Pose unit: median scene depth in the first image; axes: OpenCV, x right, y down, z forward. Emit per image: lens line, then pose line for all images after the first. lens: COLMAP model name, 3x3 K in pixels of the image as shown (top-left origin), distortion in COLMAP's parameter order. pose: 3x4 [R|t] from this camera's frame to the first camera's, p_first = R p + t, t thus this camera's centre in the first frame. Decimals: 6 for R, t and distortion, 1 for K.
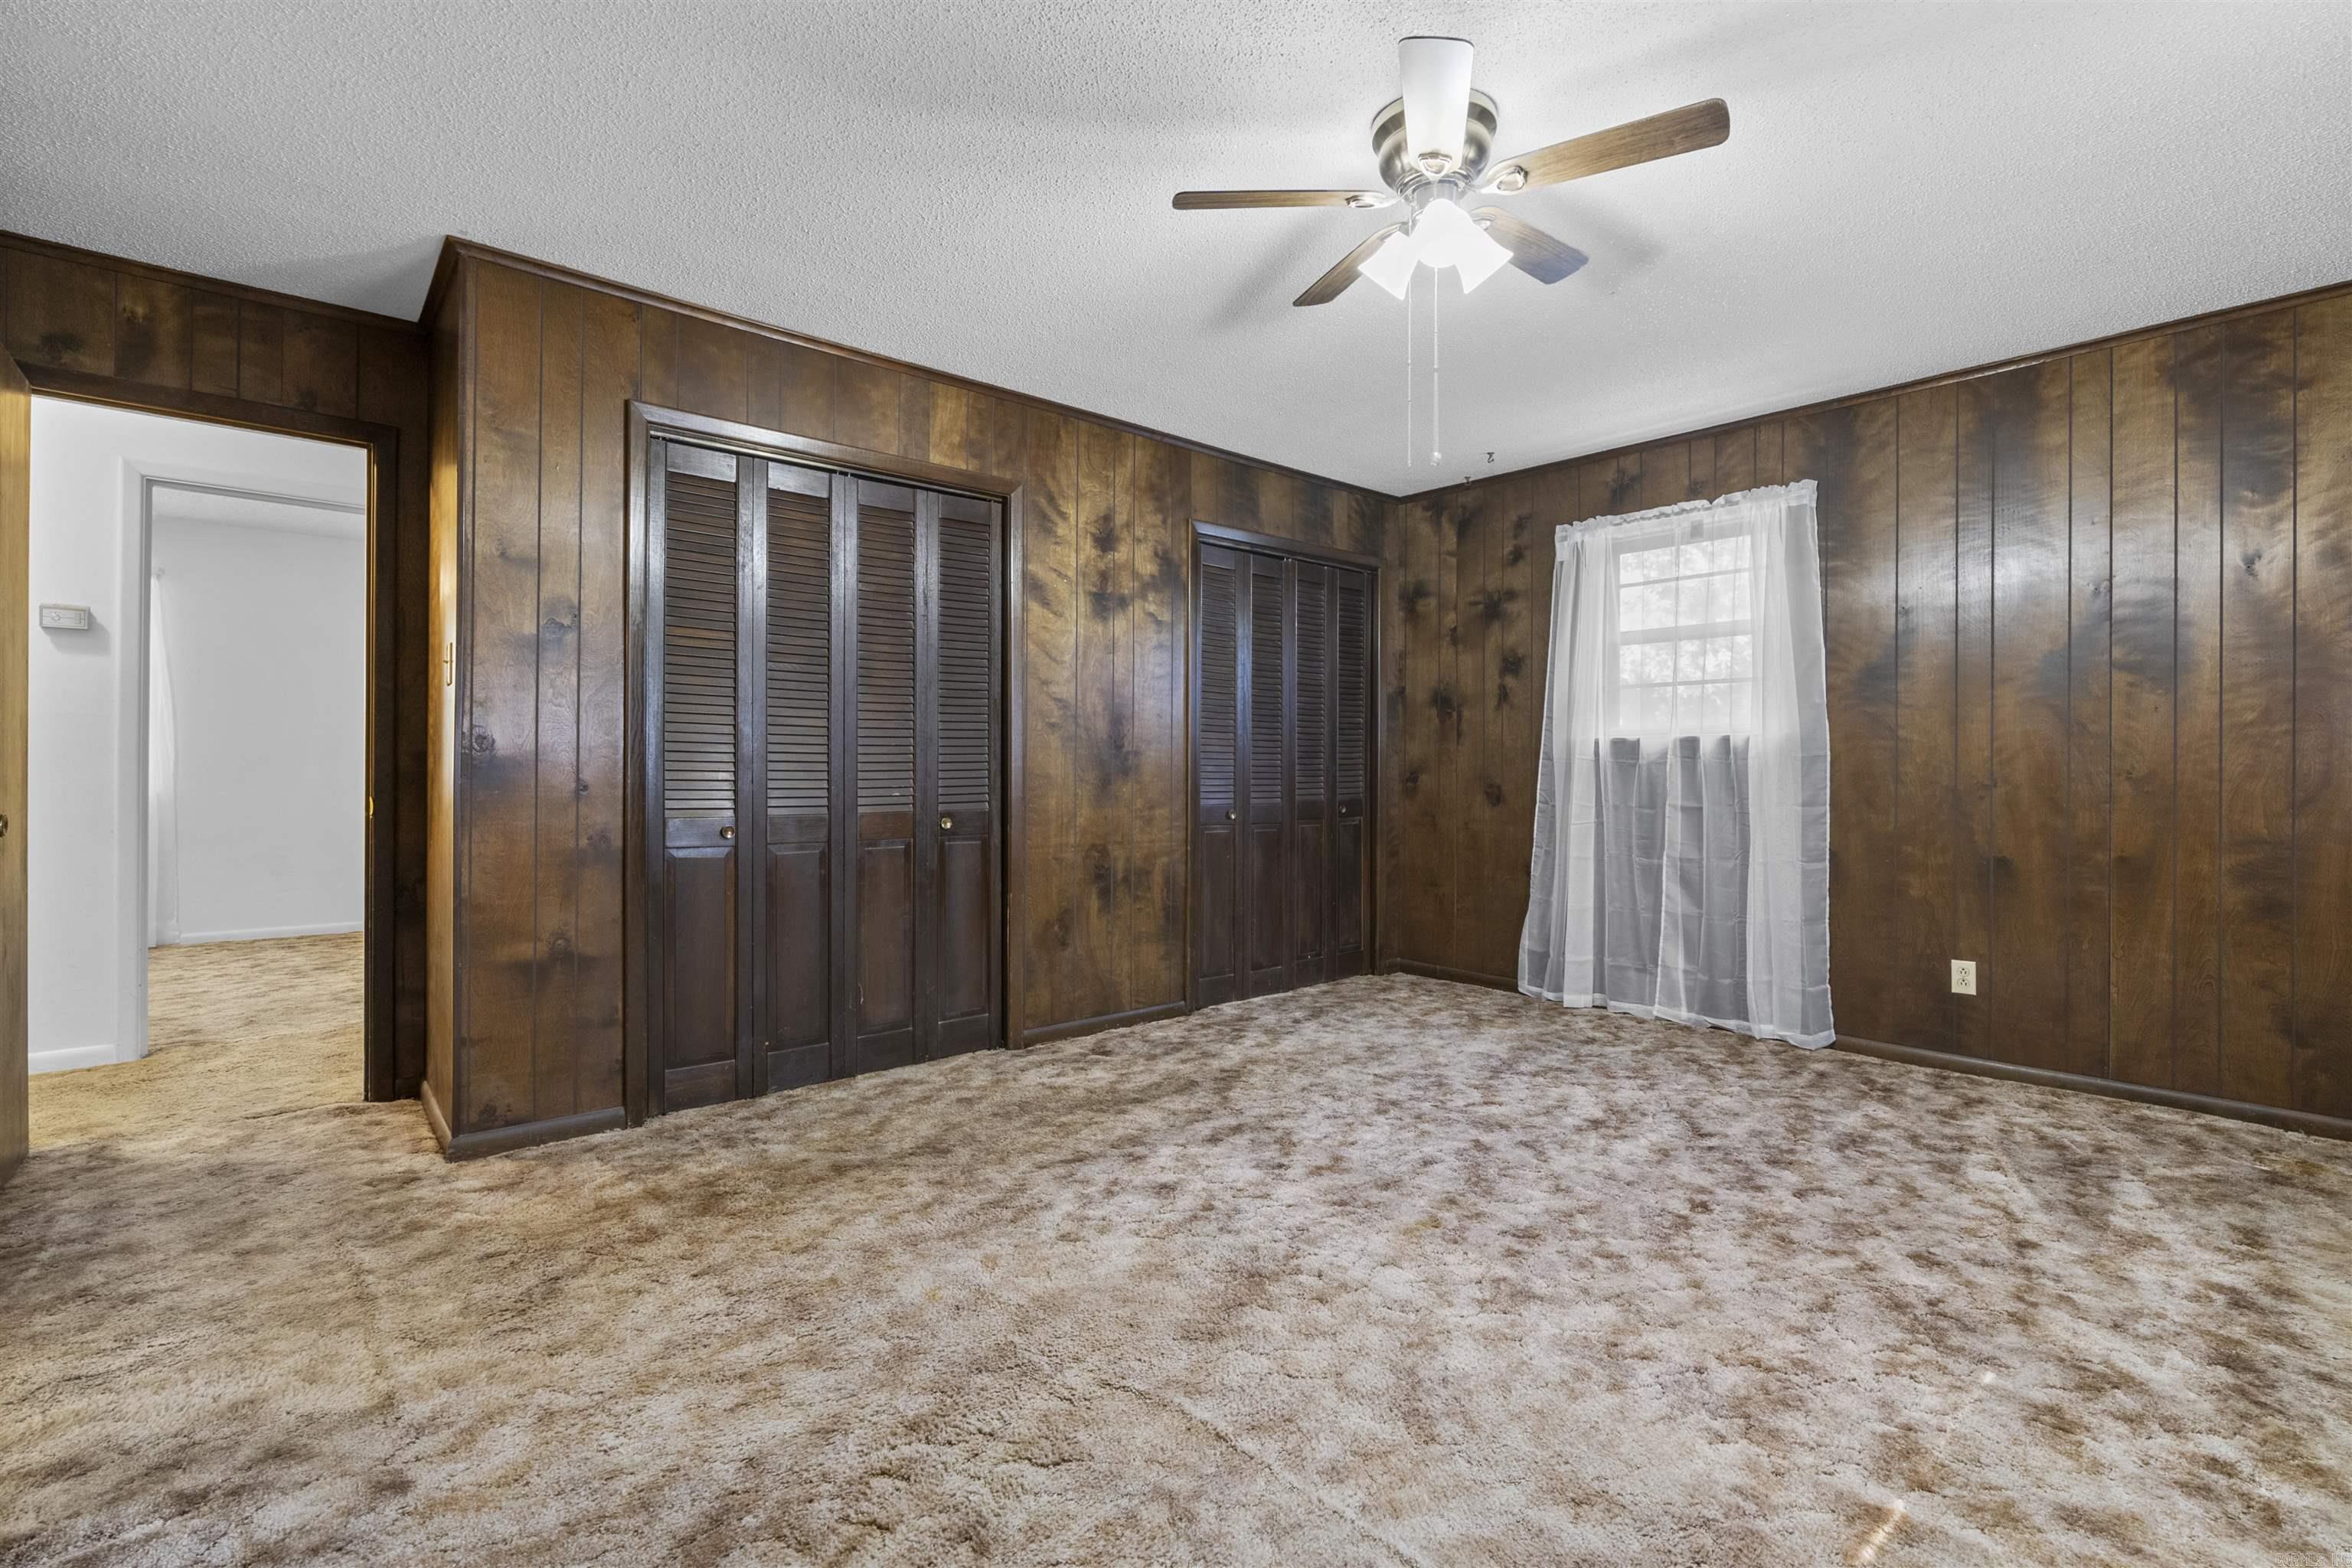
lens RADIAL K [[1070.9, 0, 1179.7], [0, 1070.9, 777.8], [0, 0, 1]] dist [-0.005385, 0.000704]
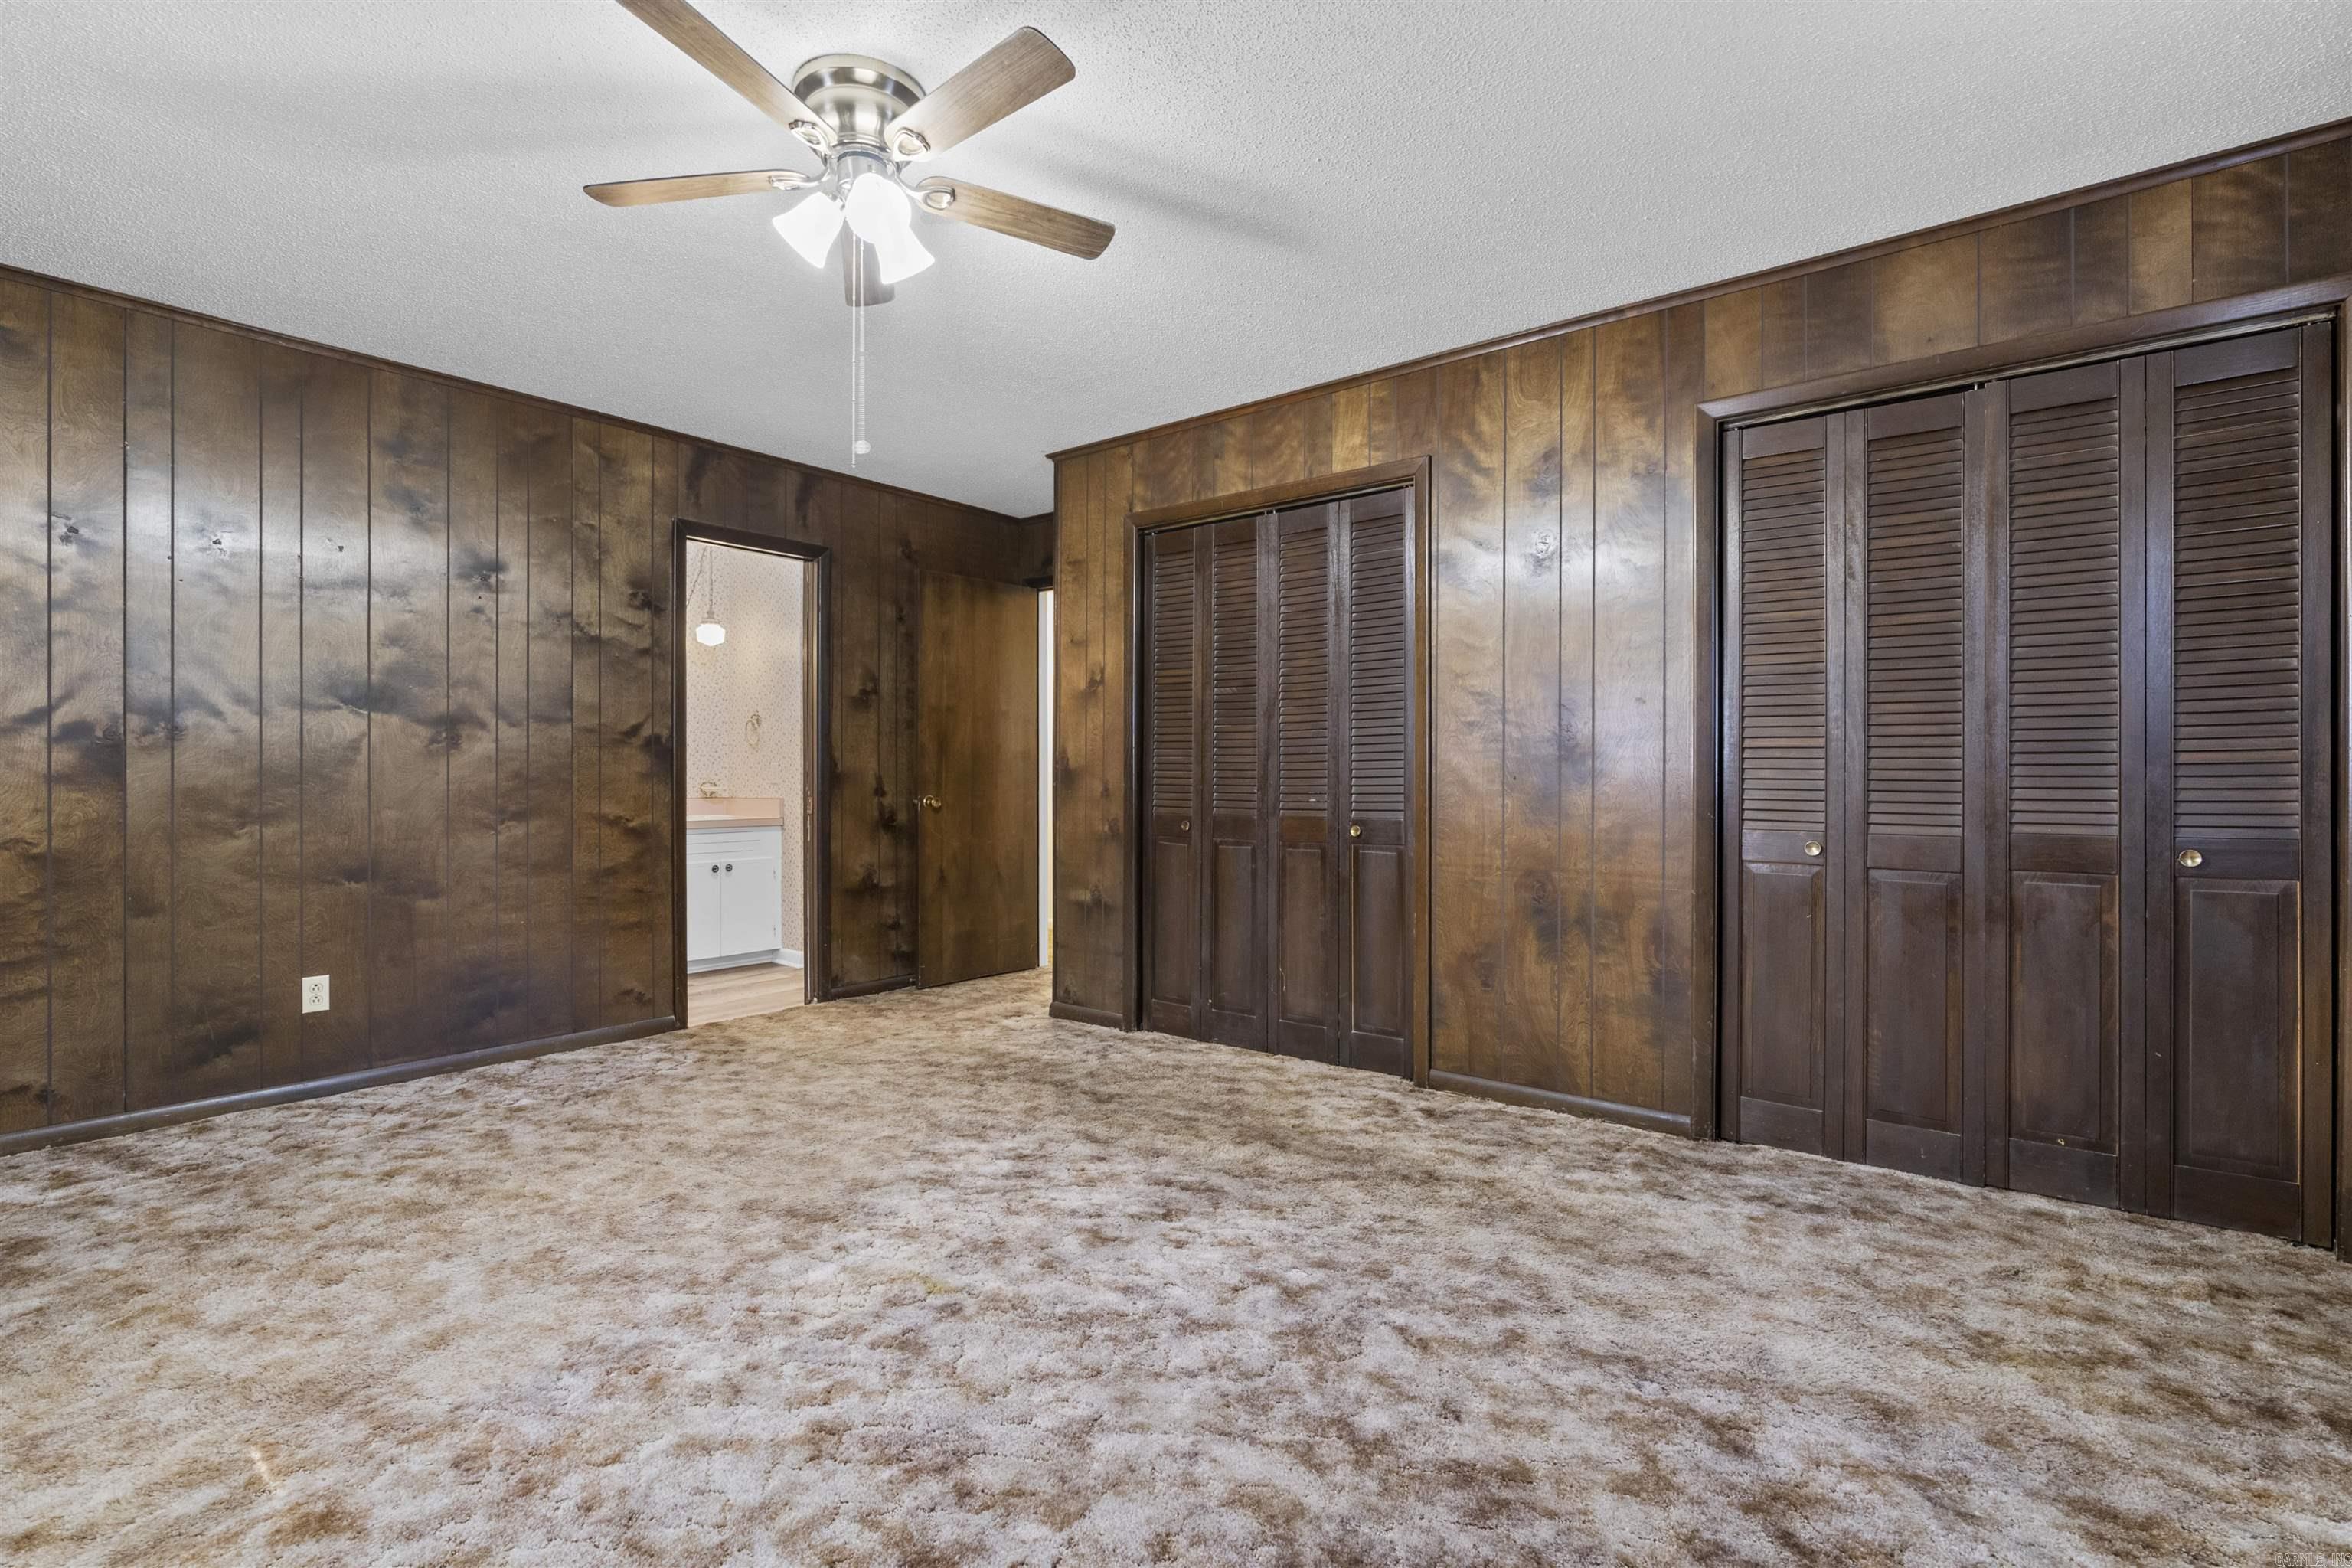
lens RADIAL K [[1079.7, 0, 1176.0], [0, 1079.7, 784.0], [0, 0, 1]] dist [-0.009377, 0.000326]
pose [[0.179510, 0.002742, -0.983752, 0.758172], [-0.007583, 0.999970, 0.001403, -0.001066], [0.983727, 0.007208, 0.179525, 0.683850]]
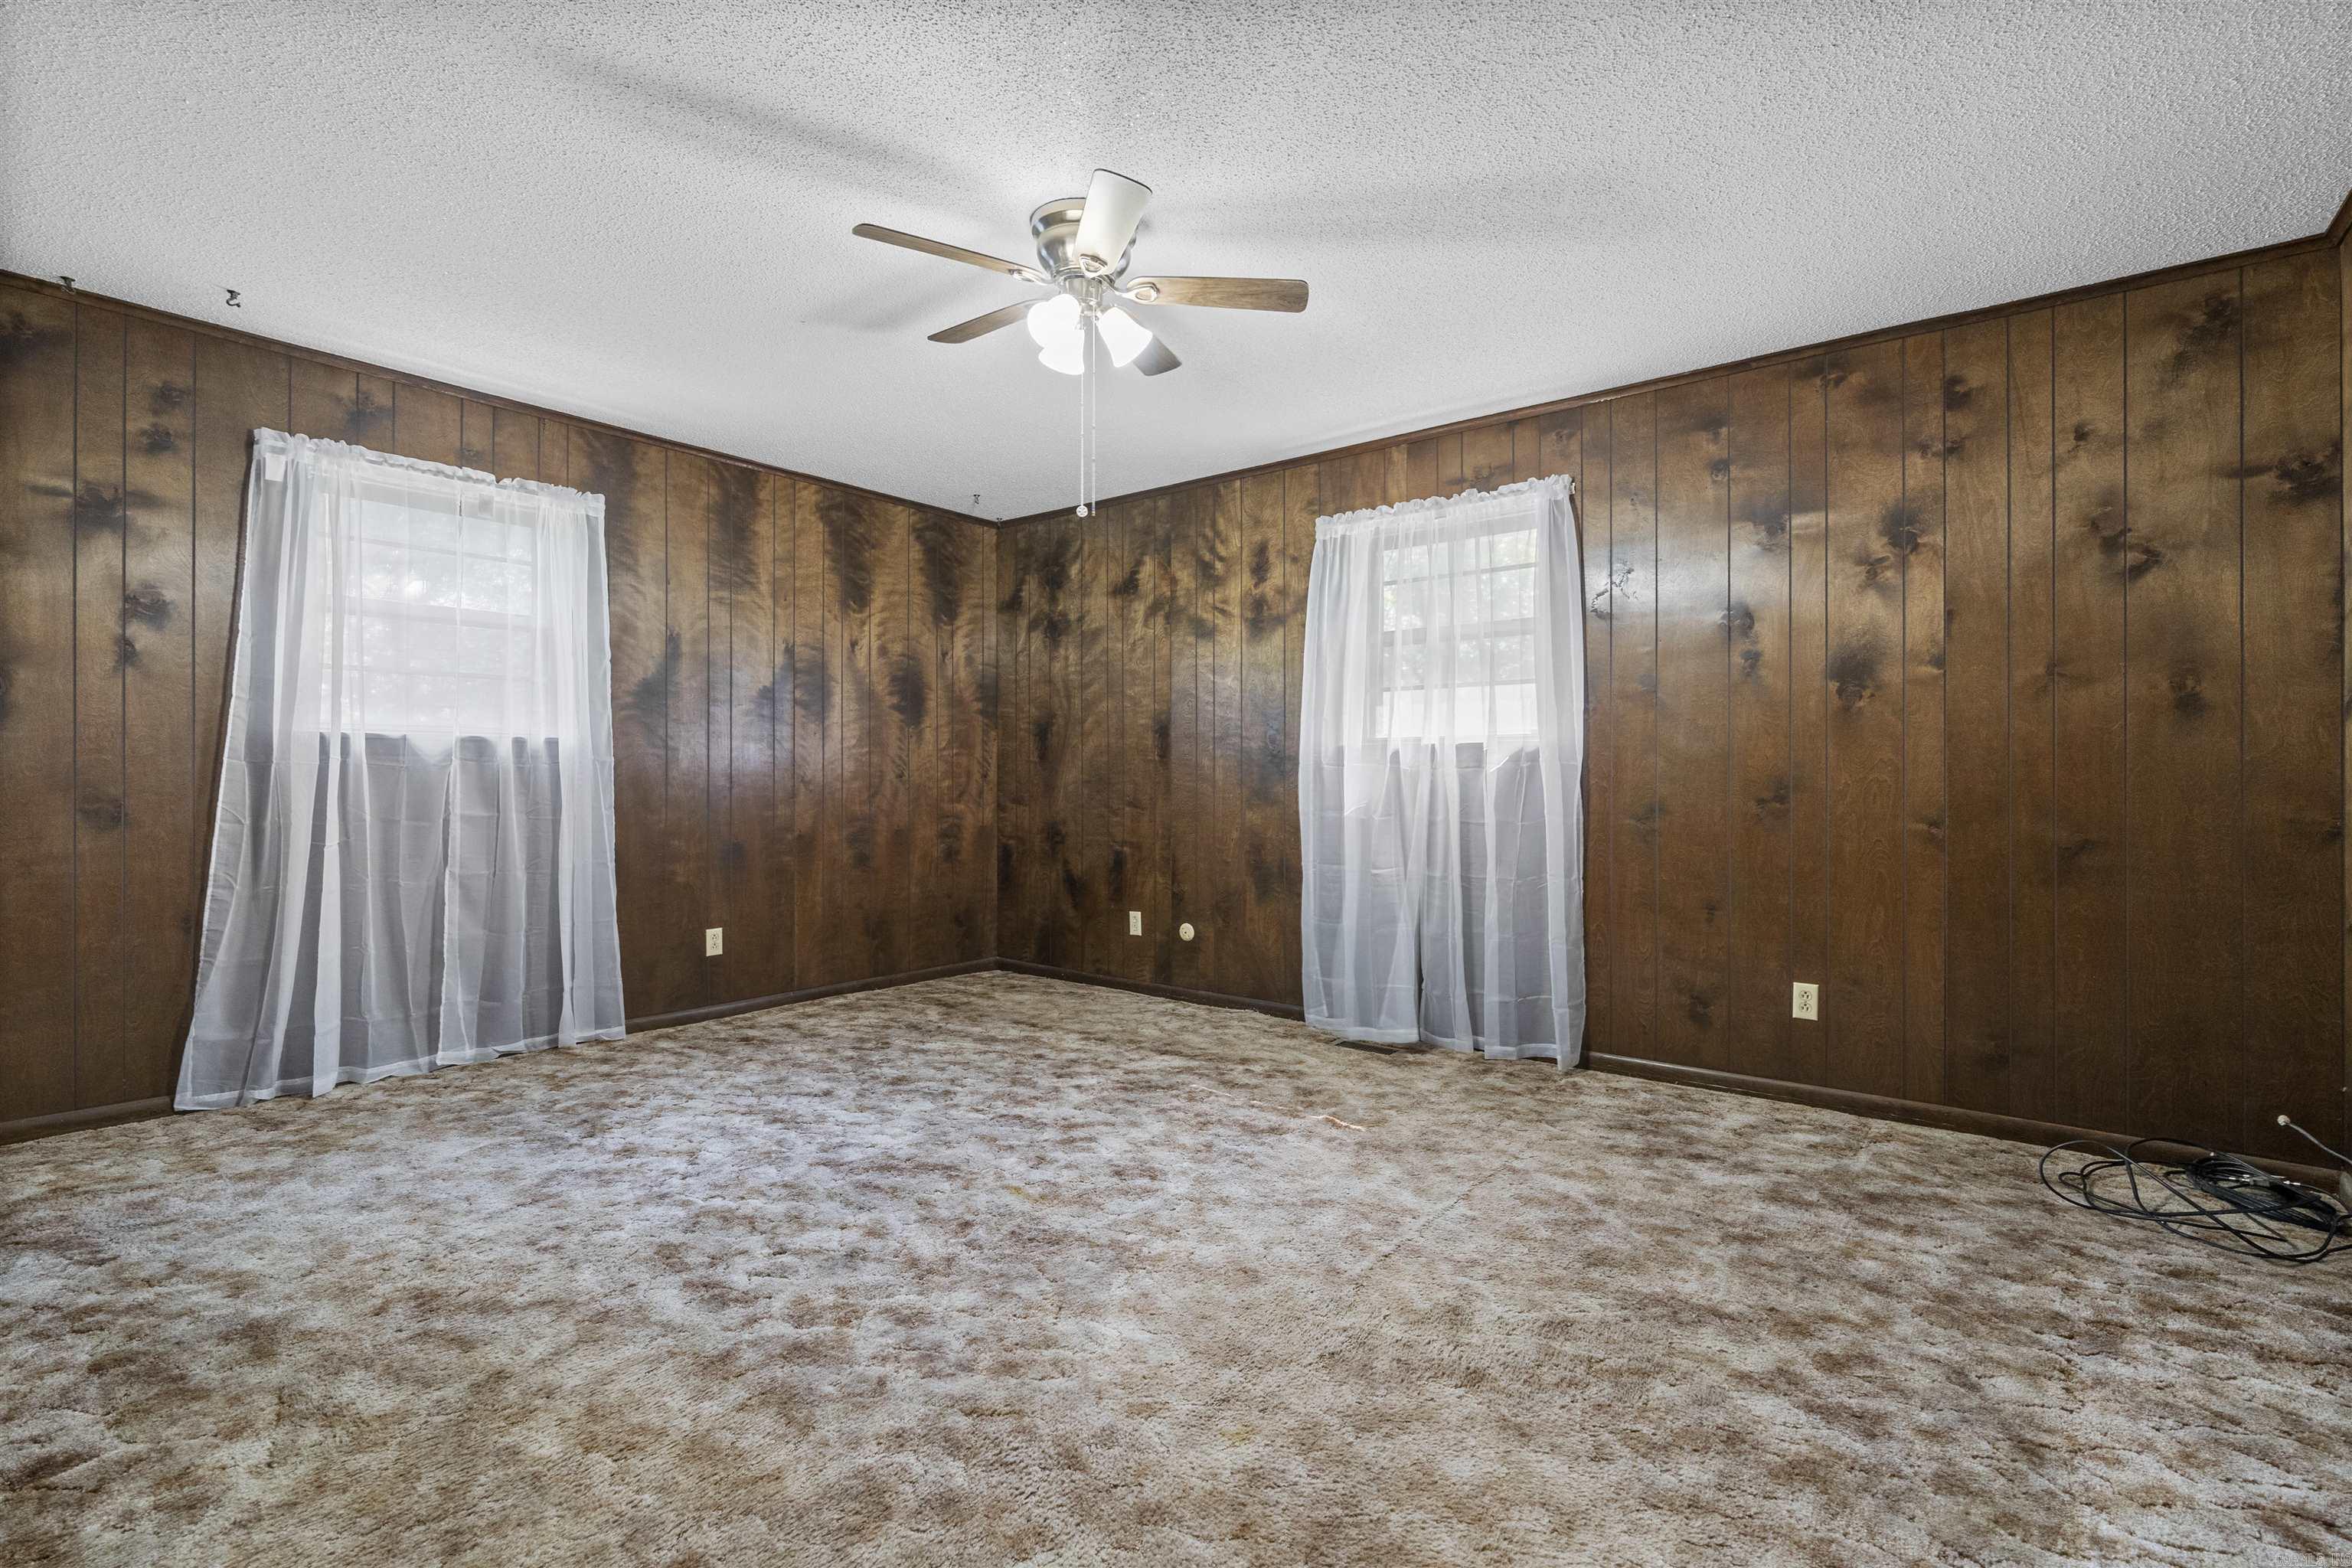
lens RADIAL K [[1070.9, 0, 1179.7], [0, 1070.9, 777.8], [0, 0, 1]] dist [-0.005385, 0.000704]
pose [[-0.178563, -0.001951, 0.983927, -0.580323], [0.004044, 0.999988, 0.002717, -0.004914], [-0.983920, 0.004464, -0.178553, 0.684421]]
